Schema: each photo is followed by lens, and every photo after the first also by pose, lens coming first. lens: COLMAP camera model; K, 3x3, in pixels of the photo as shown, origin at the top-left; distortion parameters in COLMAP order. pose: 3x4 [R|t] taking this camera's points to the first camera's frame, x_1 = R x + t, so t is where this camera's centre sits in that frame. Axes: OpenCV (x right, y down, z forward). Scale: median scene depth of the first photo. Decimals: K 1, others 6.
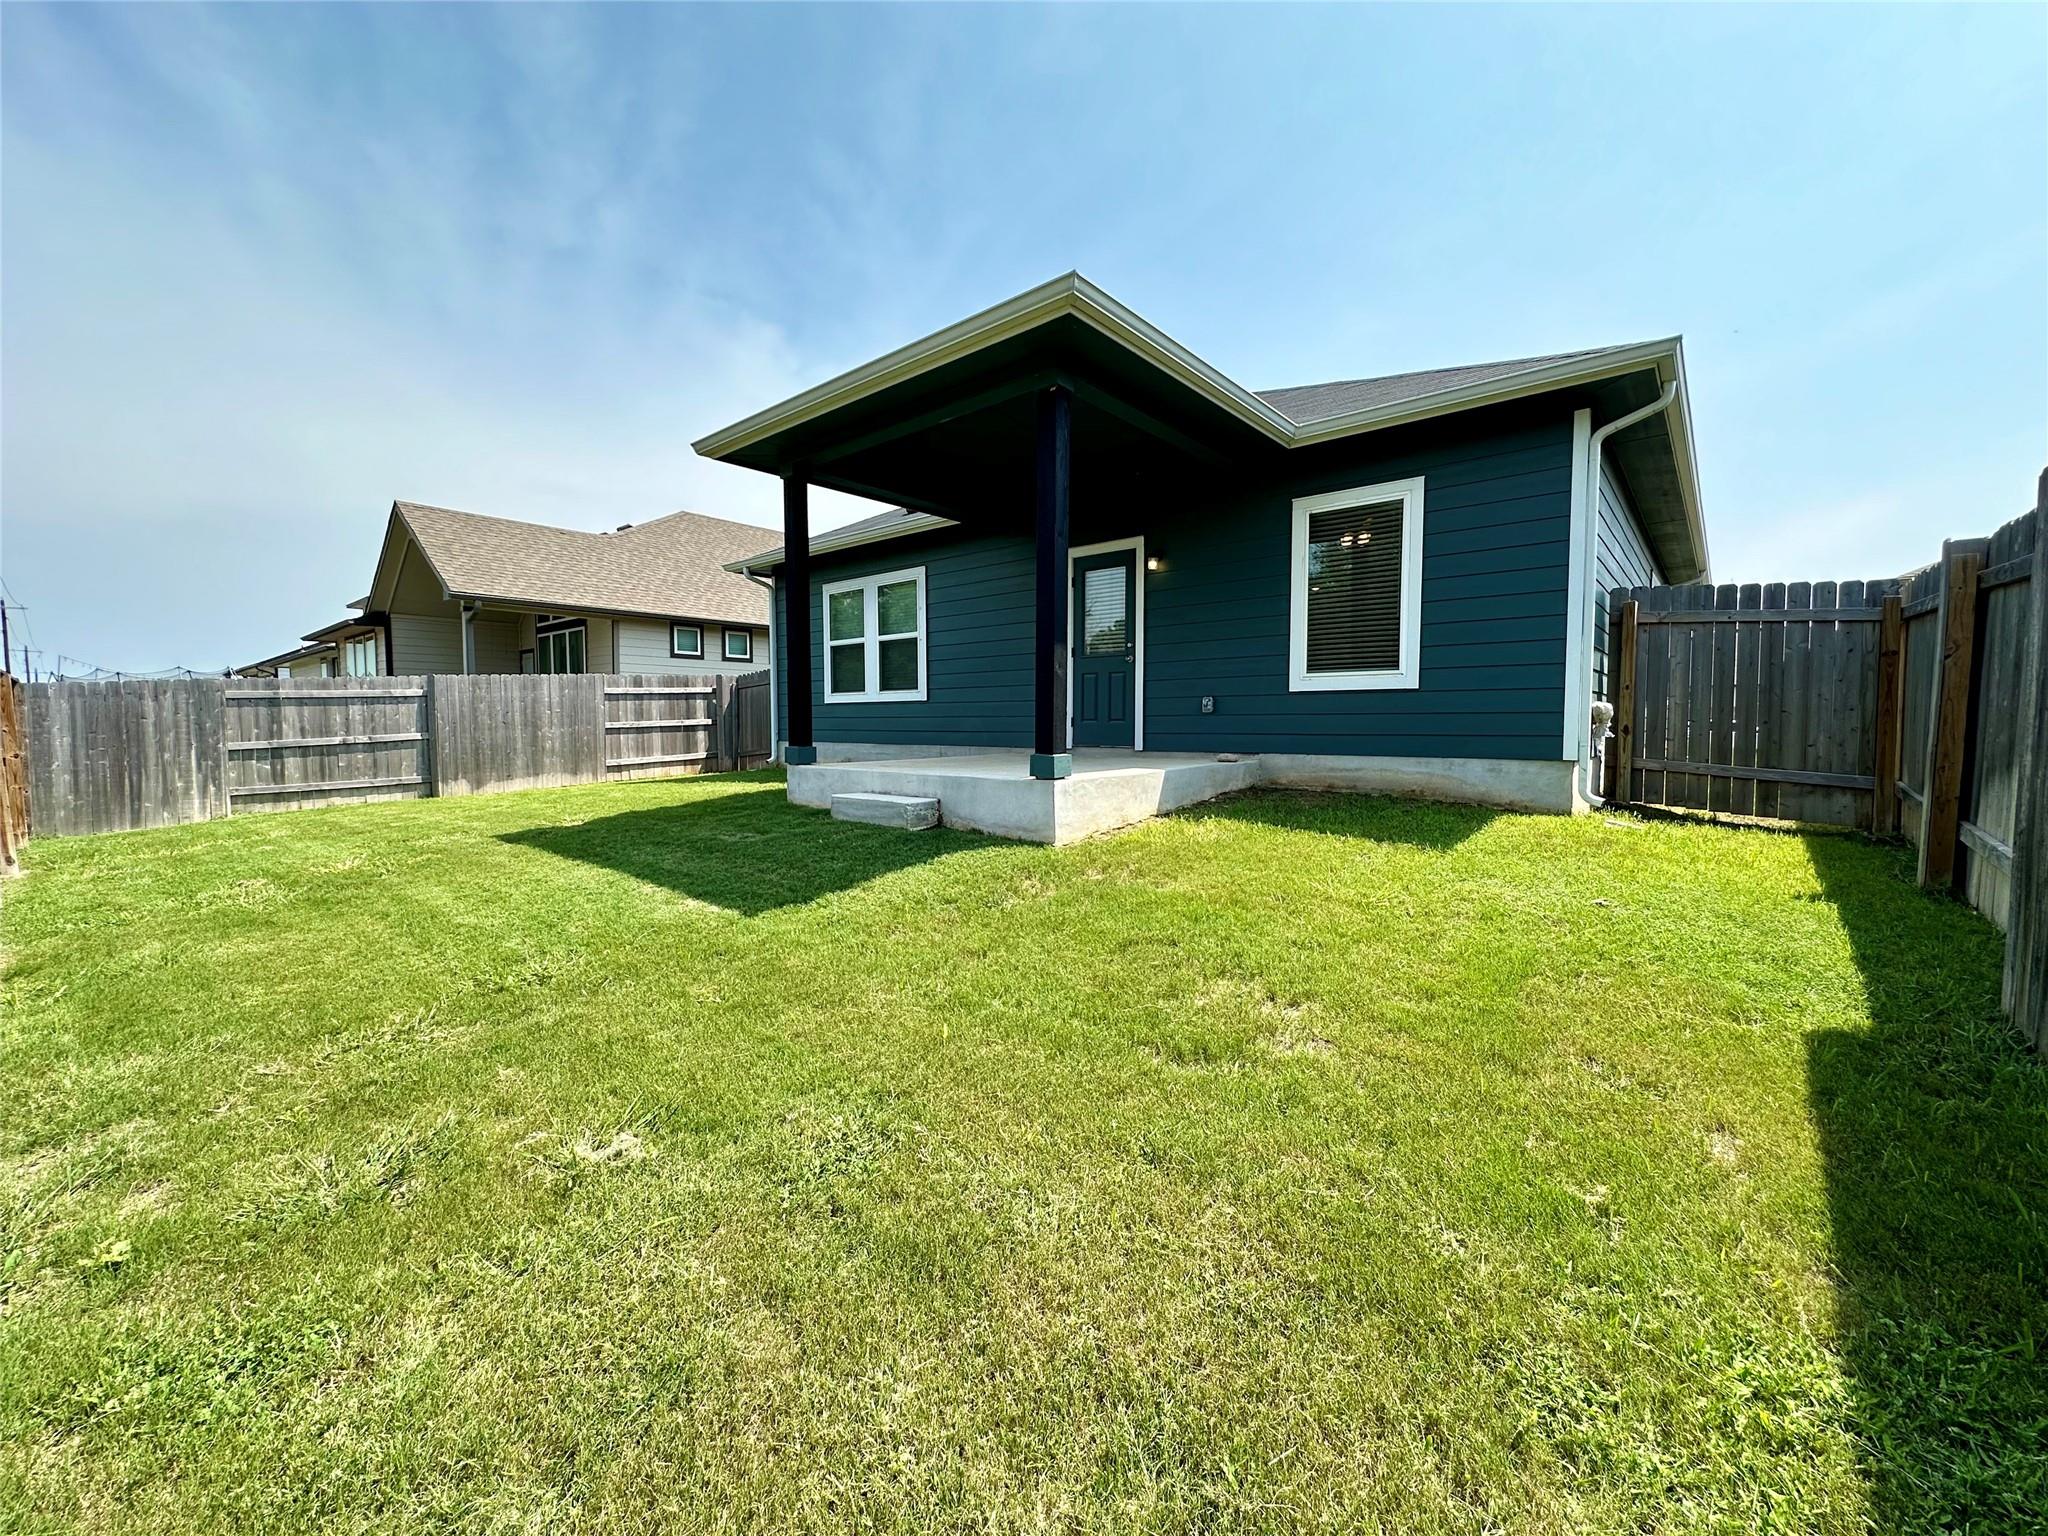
lens RADIAL K [[818.6, 0, 1023.2], [0, 818.6, 773.5], [0, 0, 1]] dist [-0.002738, -0.000257]
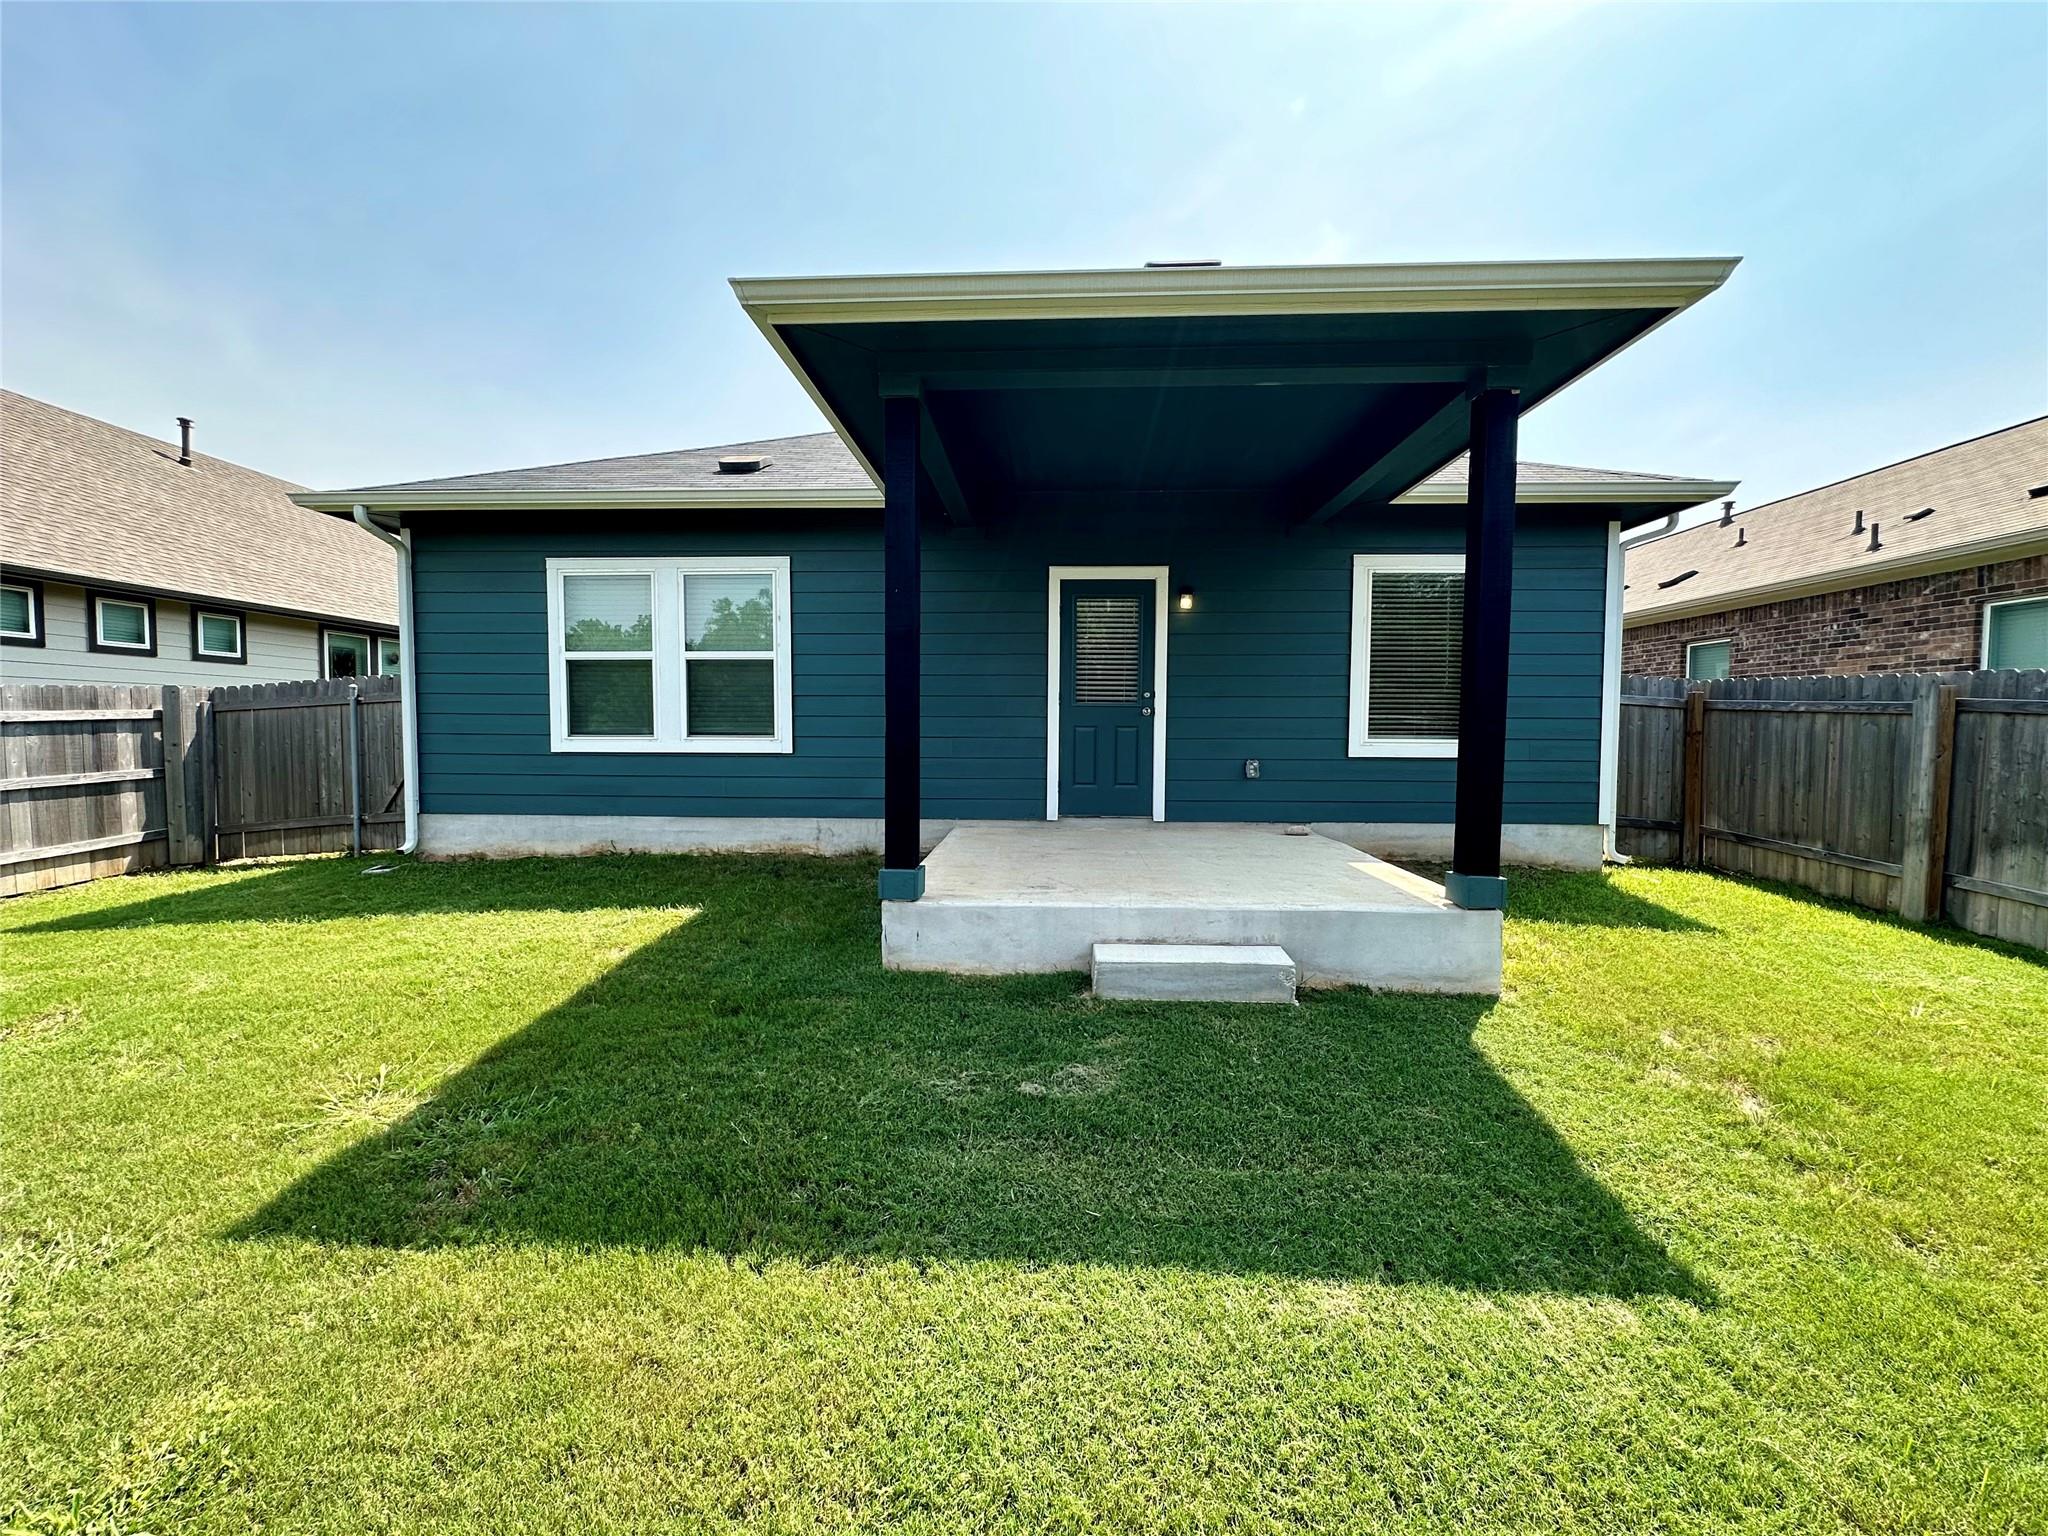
lens RADIAL K [[818.6, 0, 1020.3], [0, 818.6, 758.9], [0, 0, 1]] dist [-0.002738, -0.000257]
pose [[0.786080, -0.017595, 0.617874, -0.371348], [0.033470, 0.999340, -0.014124, -0.064742], [-0.617218, 0.031783, 0.786150, 0.328246]]
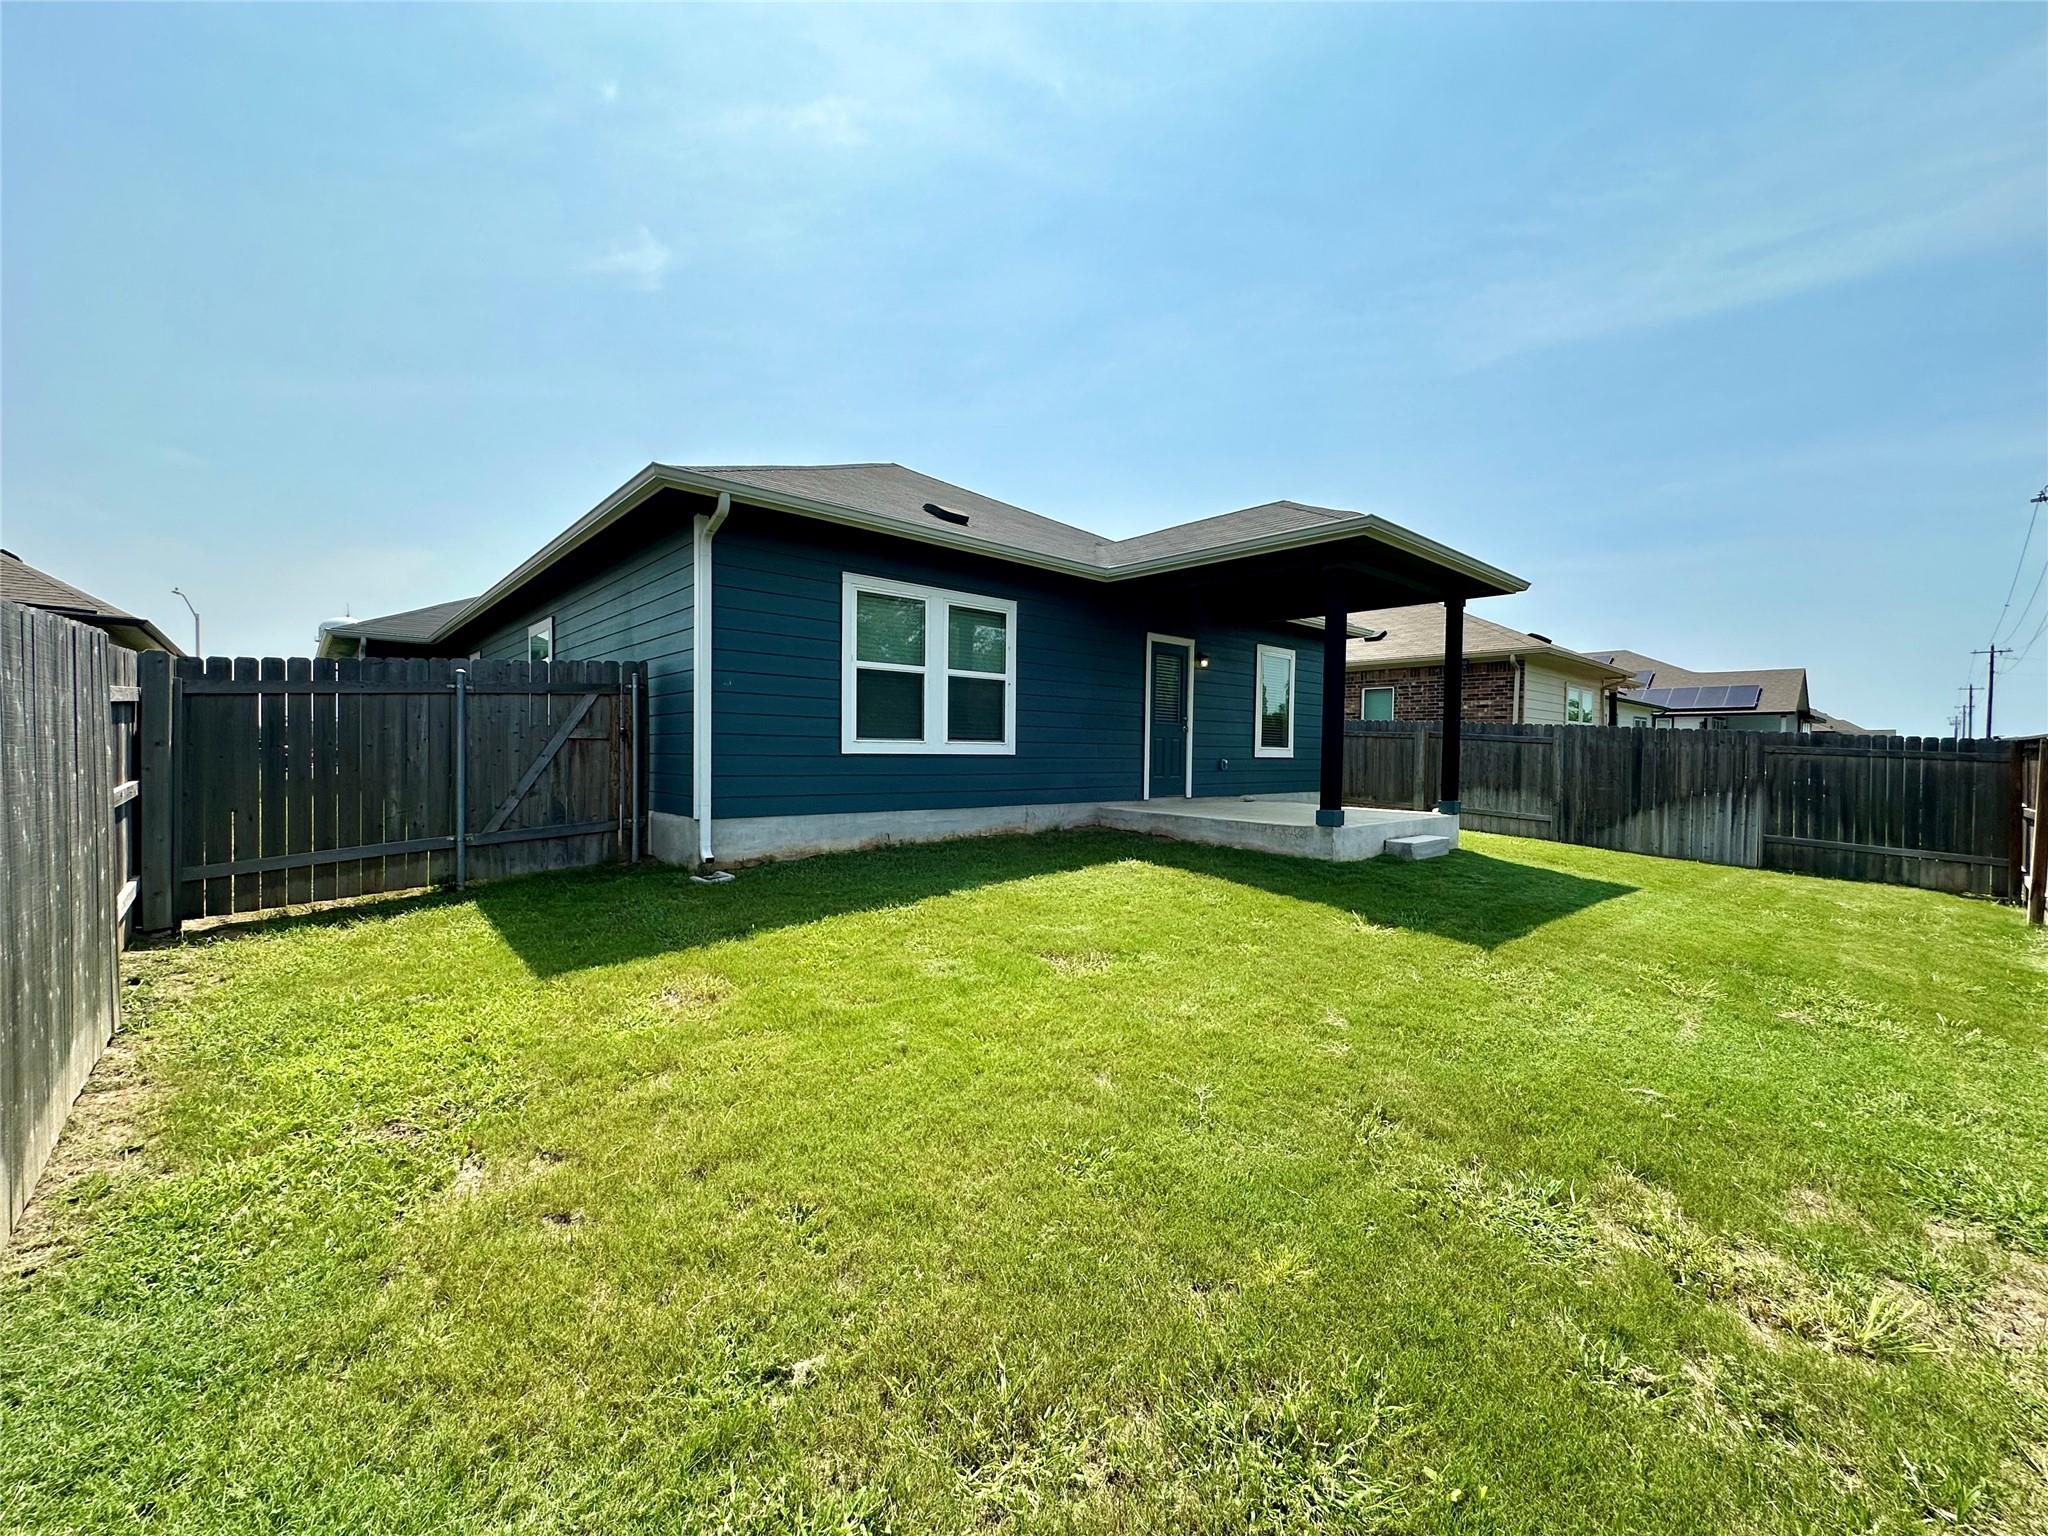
lens RADIAL K [[818.6, 0, 1020.4], [0, 818.6, 770.7], [0, 0, 1]] dist [-0.002738, -0.000257]
pose [[0.133440, -0.020565, 0.990844, -0.934045], [0.049118, 0.998693, 0.014113, -0.080156], [-0.989839, 0.046785, 0.134275, 0.835598]]
